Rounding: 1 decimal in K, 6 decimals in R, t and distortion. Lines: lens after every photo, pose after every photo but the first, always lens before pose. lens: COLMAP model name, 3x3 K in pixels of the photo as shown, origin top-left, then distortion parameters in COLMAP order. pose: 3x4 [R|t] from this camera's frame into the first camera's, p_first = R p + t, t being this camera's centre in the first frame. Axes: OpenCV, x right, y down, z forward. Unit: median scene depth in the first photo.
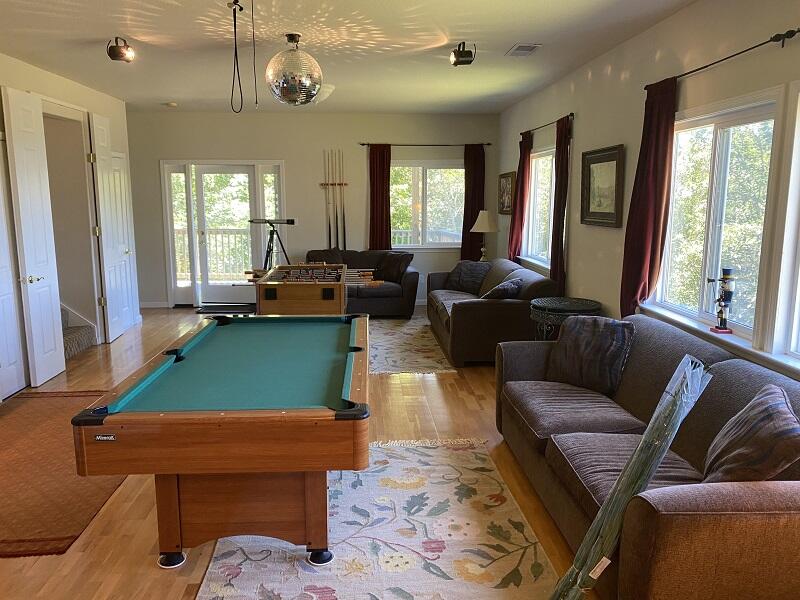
lens RADIAL K [[614.3, 0, 400.0], [0, 614.3, 300.0], [0, 0, 1]] dist [0.020319, -0.003190]
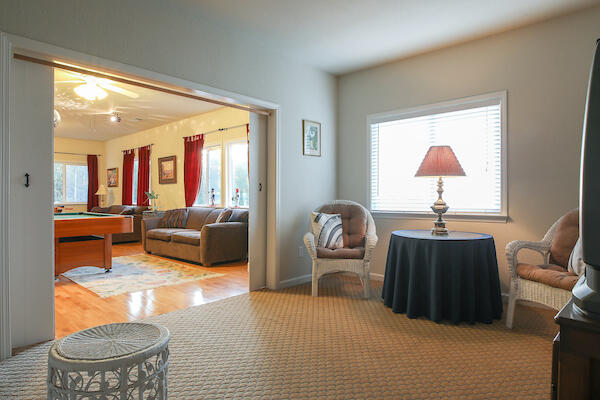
lens RADIAL K [[360.3, 0, 299.6], [0, 360.3, 195.7], [0, 0, 1]] dist [-0.022201, 0.003179]
pose [[0.710807, -0.005537, 0.703365, -0.459513], [0.128899, 0.984060, -0.122517, 0.245110], [-0.691475, 0.177749, 0.700191, -0.635697]]
